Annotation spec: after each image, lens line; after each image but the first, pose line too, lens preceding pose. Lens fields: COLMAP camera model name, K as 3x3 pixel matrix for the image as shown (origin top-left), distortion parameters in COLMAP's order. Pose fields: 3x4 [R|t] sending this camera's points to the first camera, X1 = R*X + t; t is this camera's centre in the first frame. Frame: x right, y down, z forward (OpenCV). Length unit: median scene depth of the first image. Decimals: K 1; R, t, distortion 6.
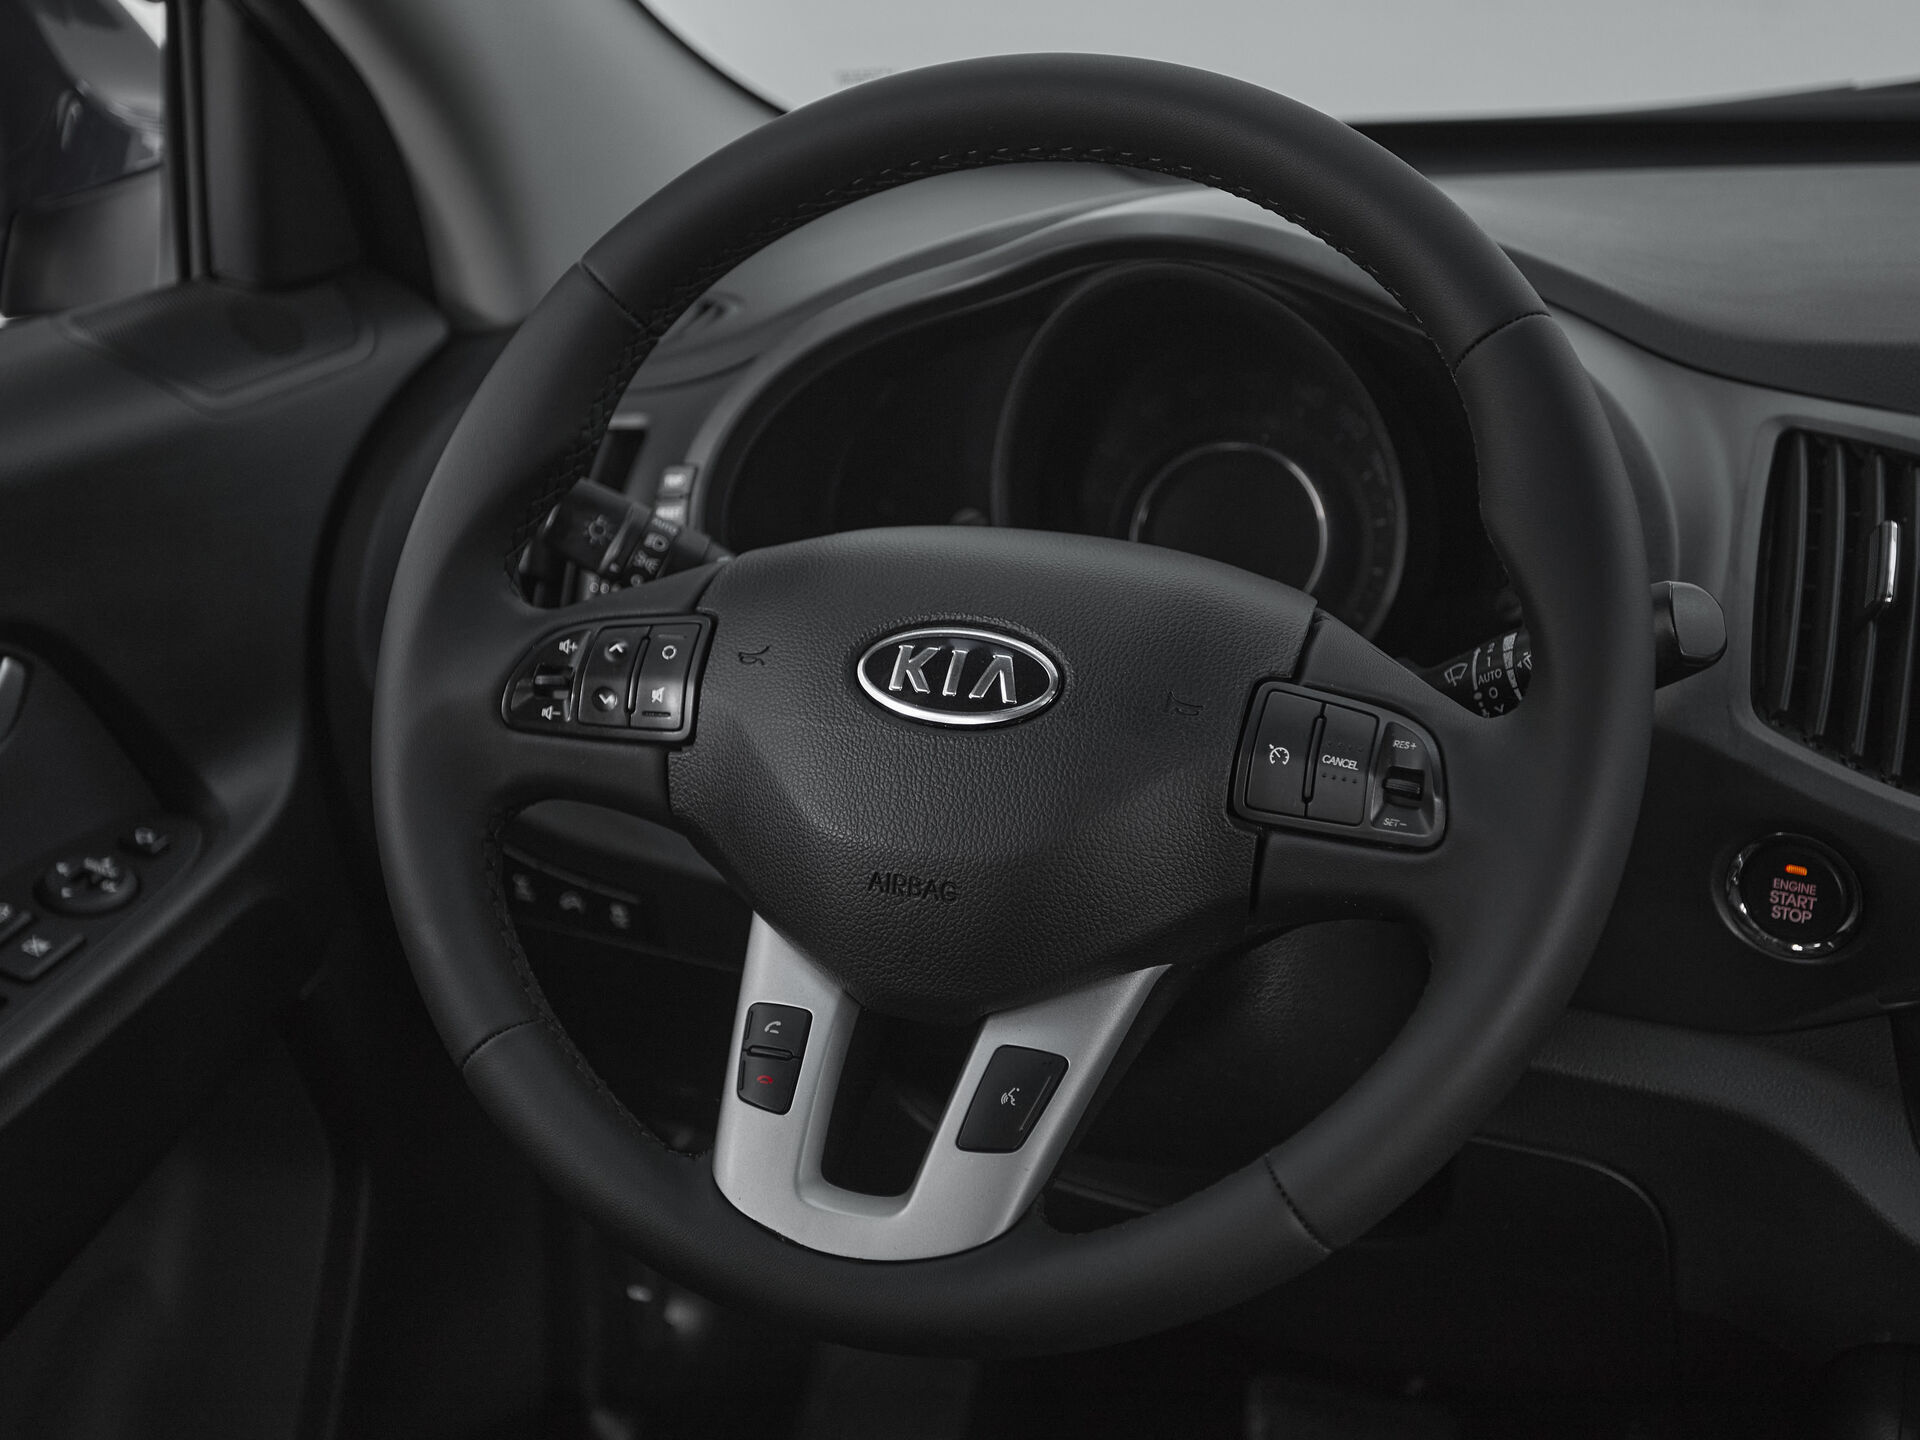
lens RADIAL K [[2474.0, 0, 902.4], [0, 2474.0, 709.2], [0, 0, 1]] dist [0.040151, 0.000000]
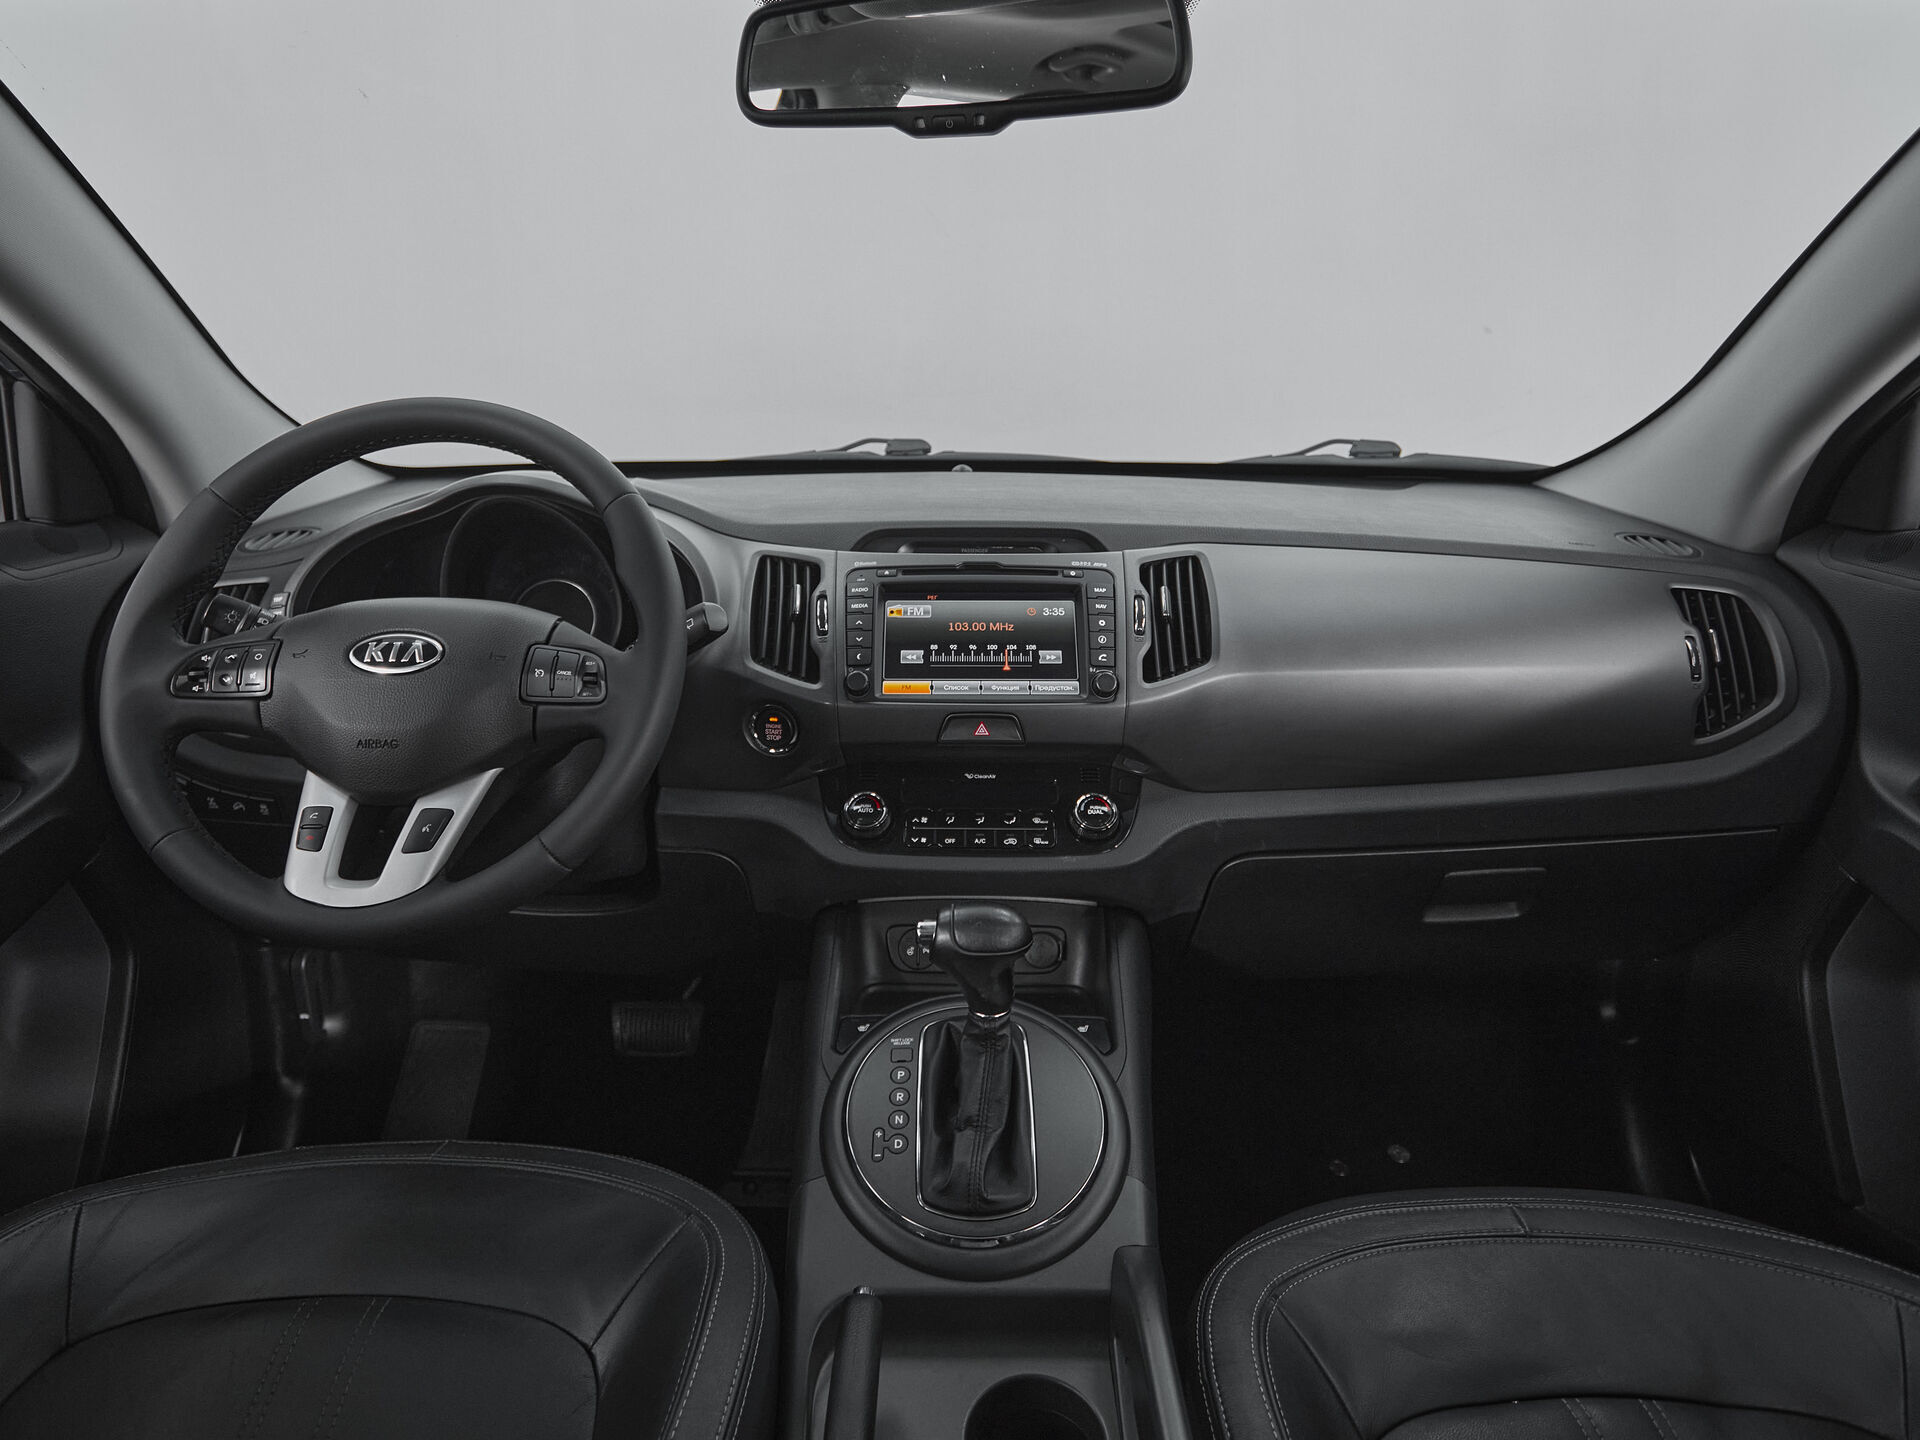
lens RADIAL K [[1104.7, 0, 936.8], [0, 1104.7, 655.8], [0, 0, 1]] dist [-0.003642, -0.002613]
pose [[0.927020, -0.058627, 0.370402, 0.104782], [0.097734, 0.991342, -0.087692, 0.124531], [-0.362054, 0.117492, 0.924723, -0.130750]]
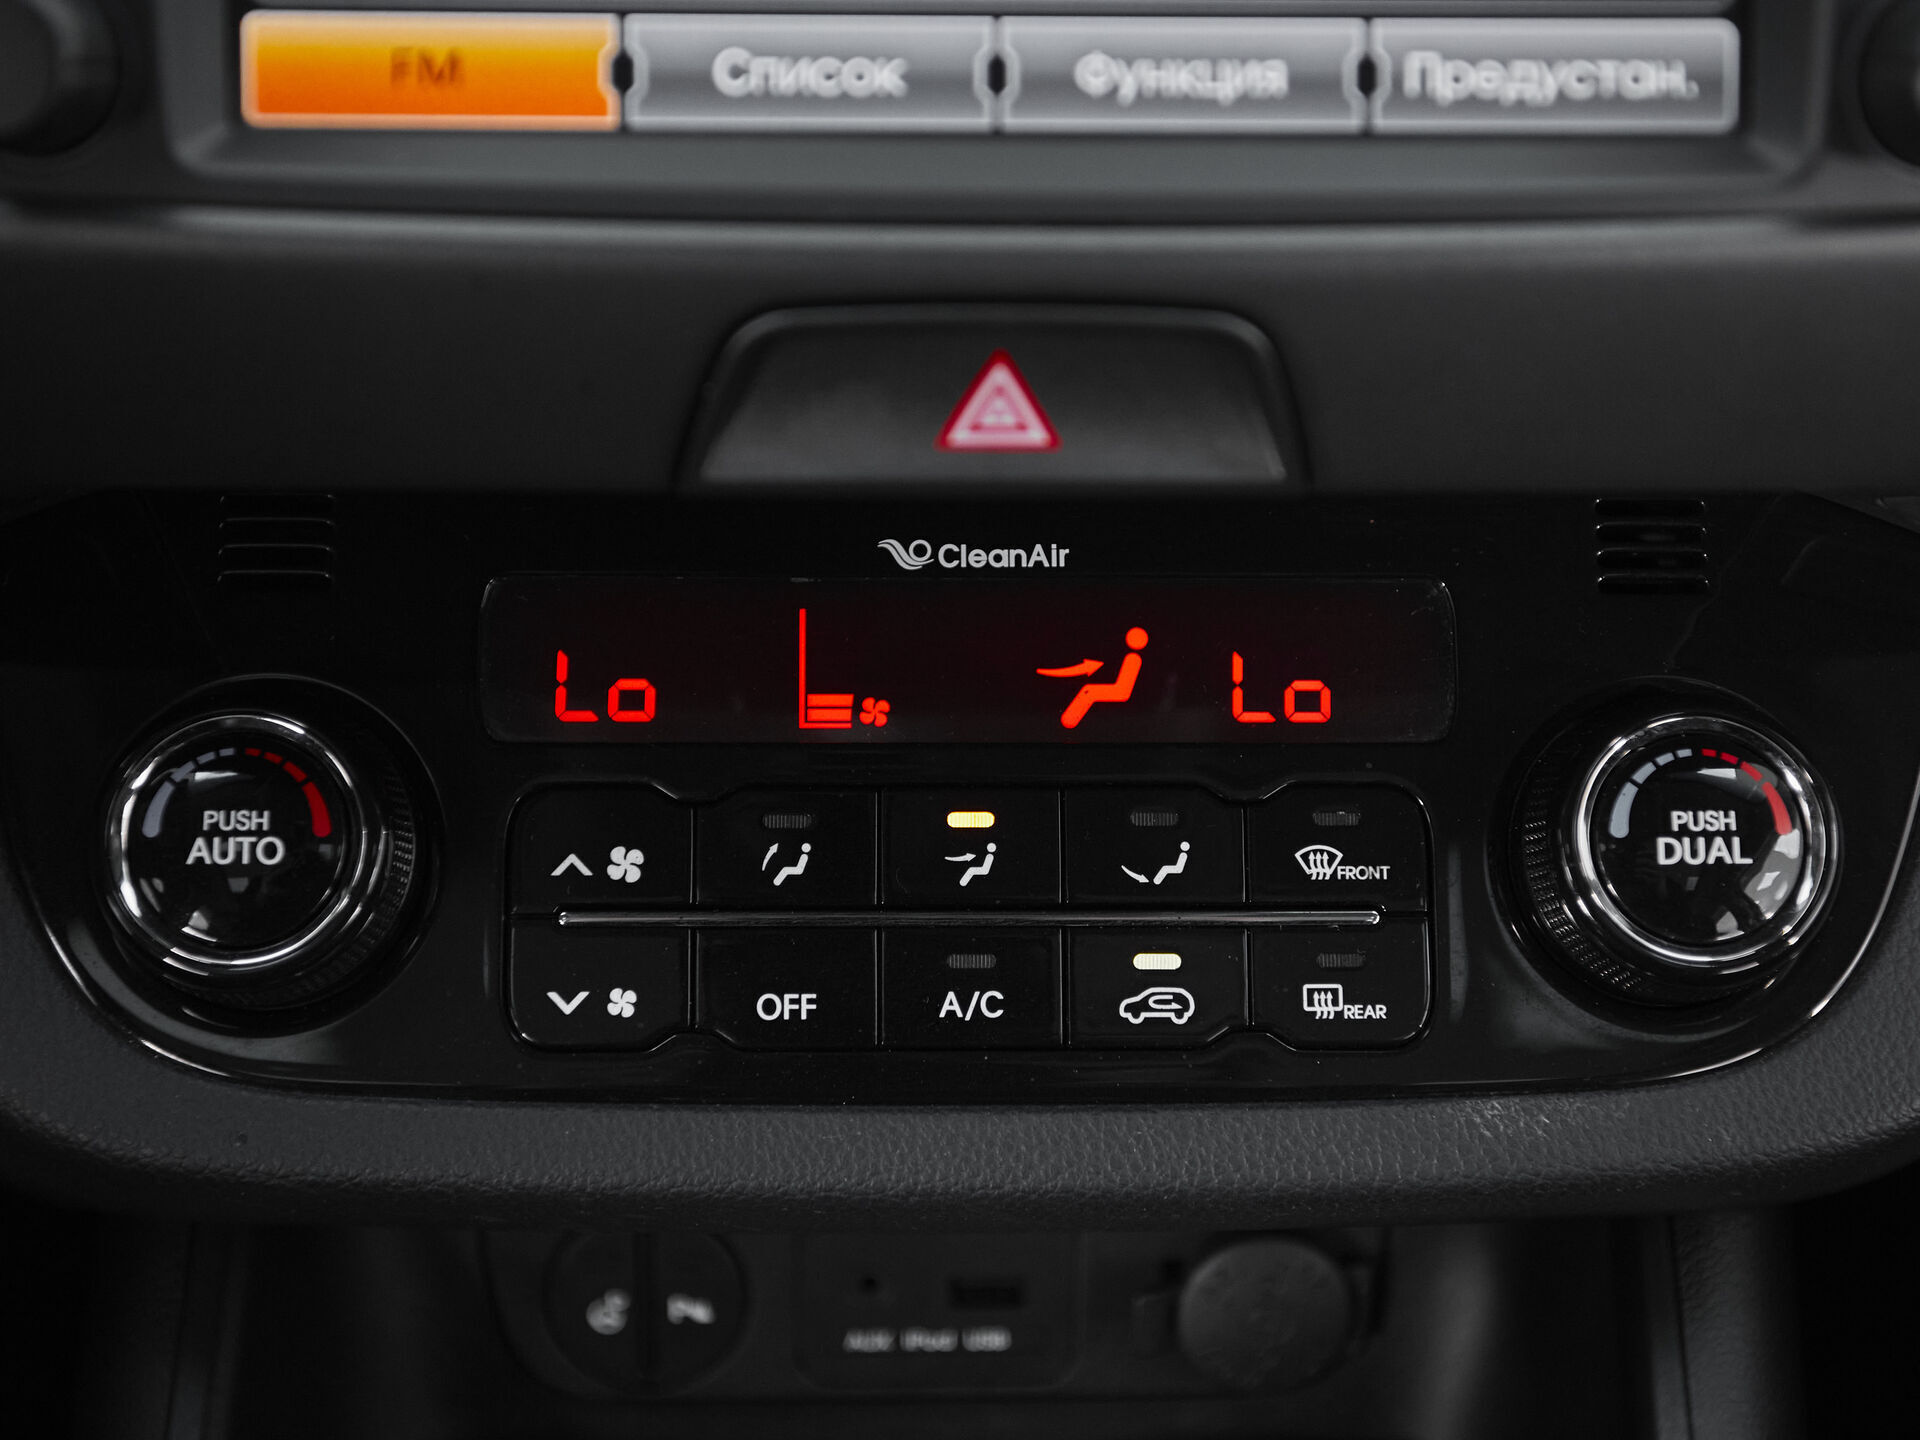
lens RADIAL K [[2590.8, 0, 943.6], [0, 2590.8, 738.6], [0, 0, 1]] dist [0.032017, 0.000000]
pose [[0.911476, -0.233099, 0.338935, 0.437309], [0.090601, 0.917476, 0.387337, 0.000533], [-0.401252, -0.322340, 0.857376, 0.621360]]
